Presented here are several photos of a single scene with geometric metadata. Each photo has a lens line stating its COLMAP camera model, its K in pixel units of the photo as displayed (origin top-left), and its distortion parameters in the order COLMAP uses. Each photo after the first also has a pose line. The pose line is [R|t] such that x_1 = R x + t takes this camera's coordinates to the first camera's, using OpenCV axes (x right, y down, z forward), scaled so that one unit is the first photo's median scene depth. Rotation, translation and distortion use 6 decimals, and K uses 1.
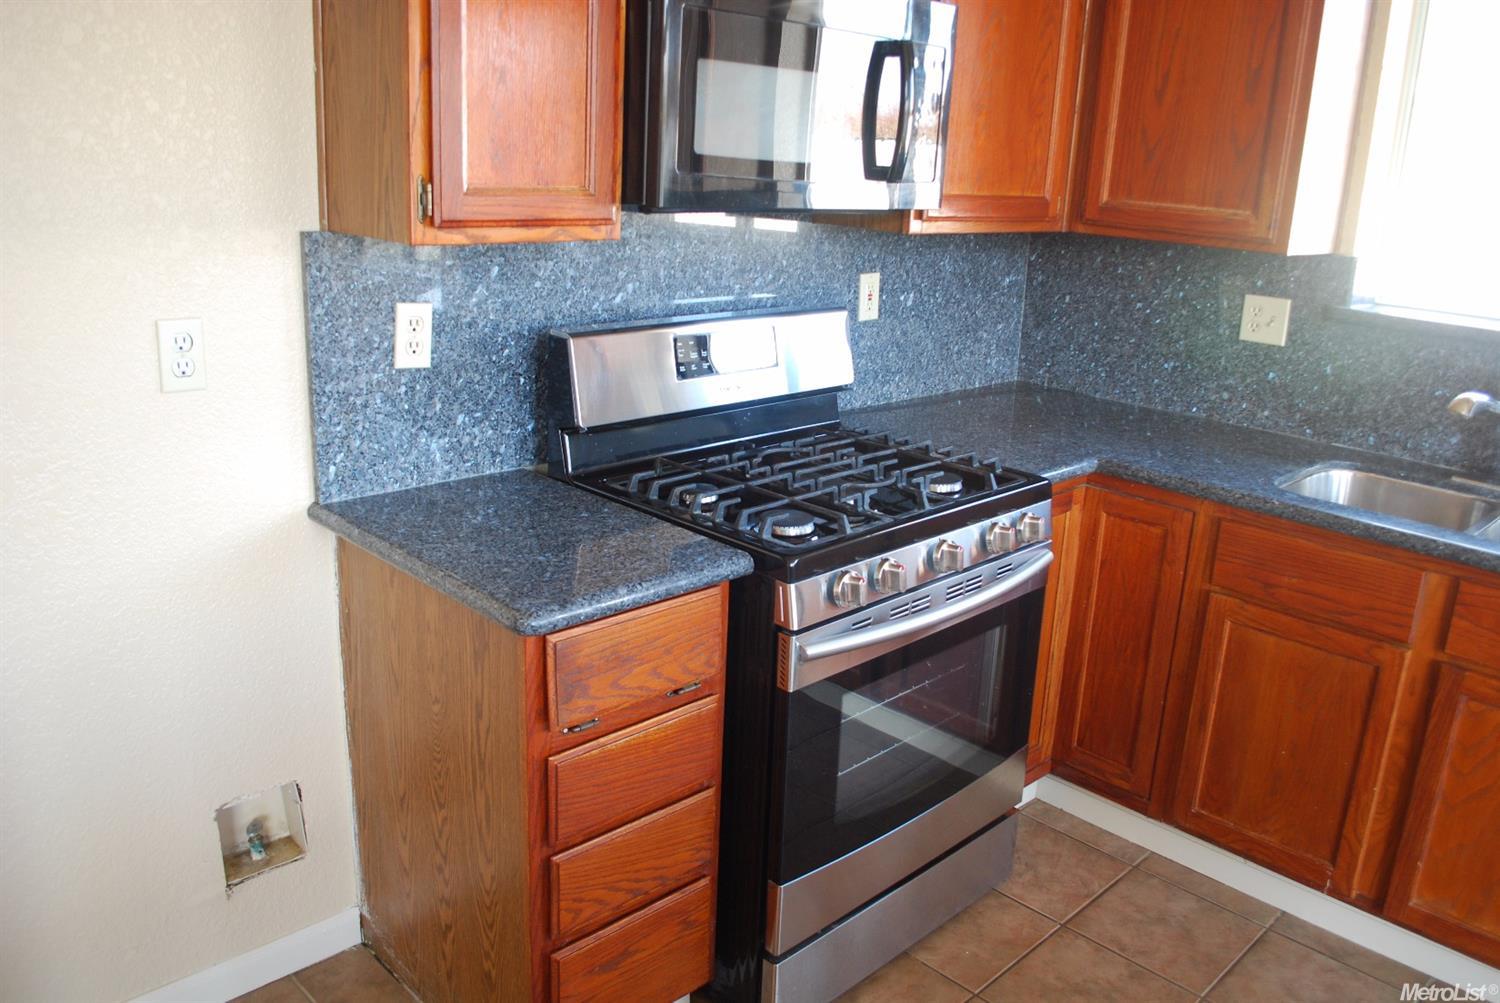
lens RADIAL K [[1203.4, 0, 753.5], [0, 1203.4, 496.7], [0, 0, 1]] dist [-0.075970, 0.007575]
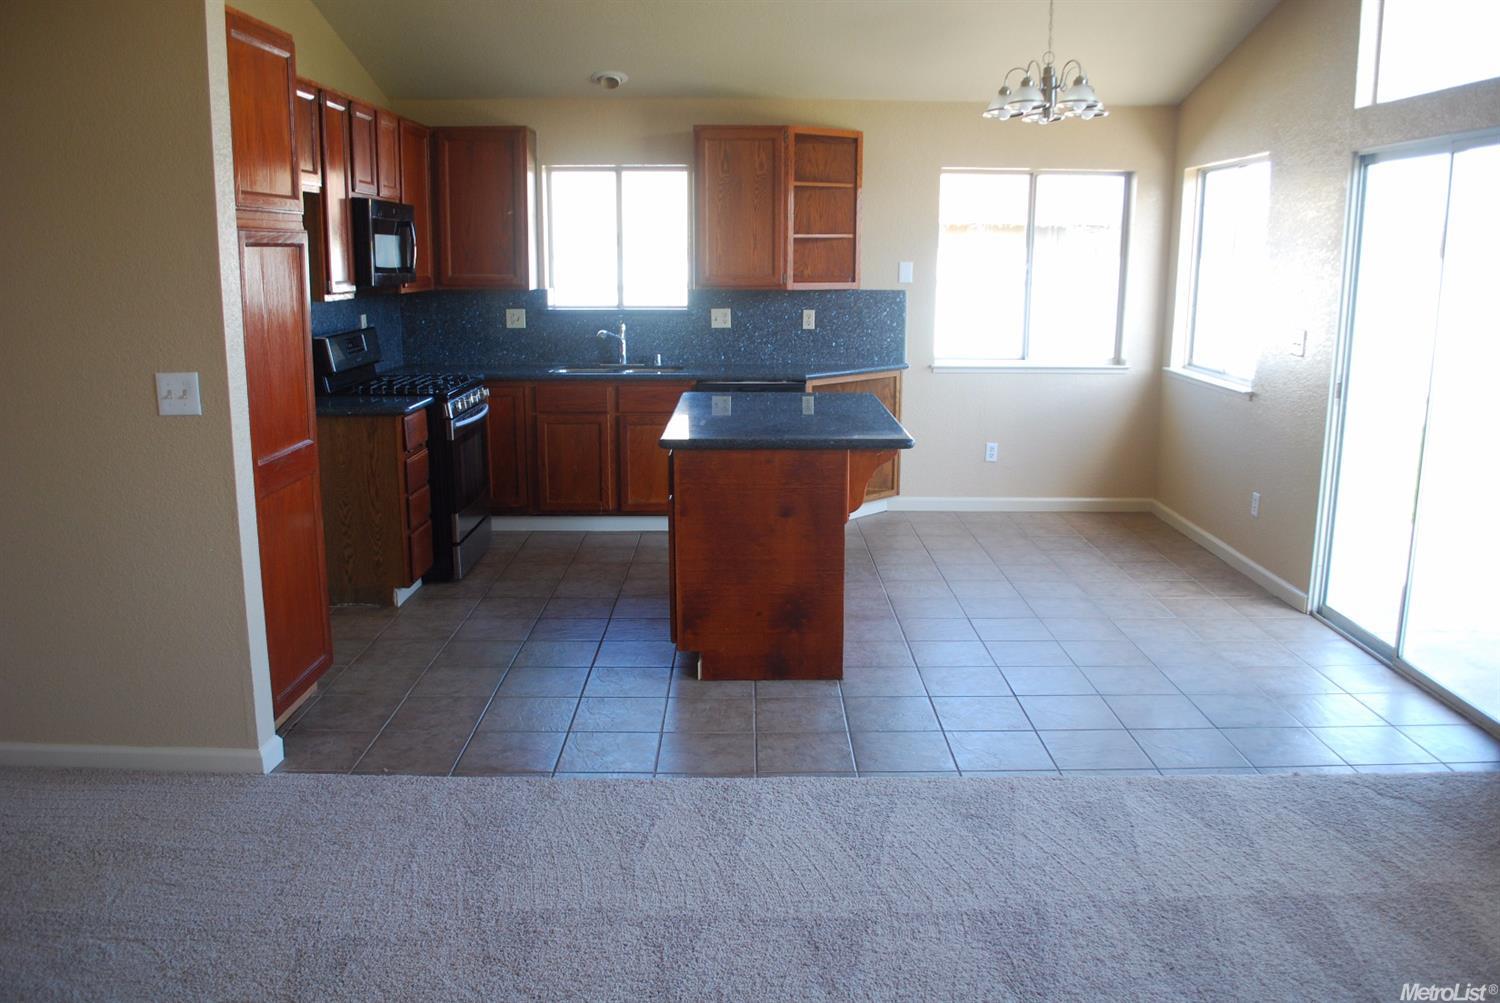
lens RADIAL K [[1203.4, 0, 747.9], [0, 1203.4, 501.3], [0, 0, 1]] dist [-0.075970, 0.007575]
pose [[0.703125, -0.183450, 0.686994, -1.142805], [0.227444, 0.973413, 0.027149, 0.297088], [-0.673709, 0.137164, 0.726155, -1.220926]]
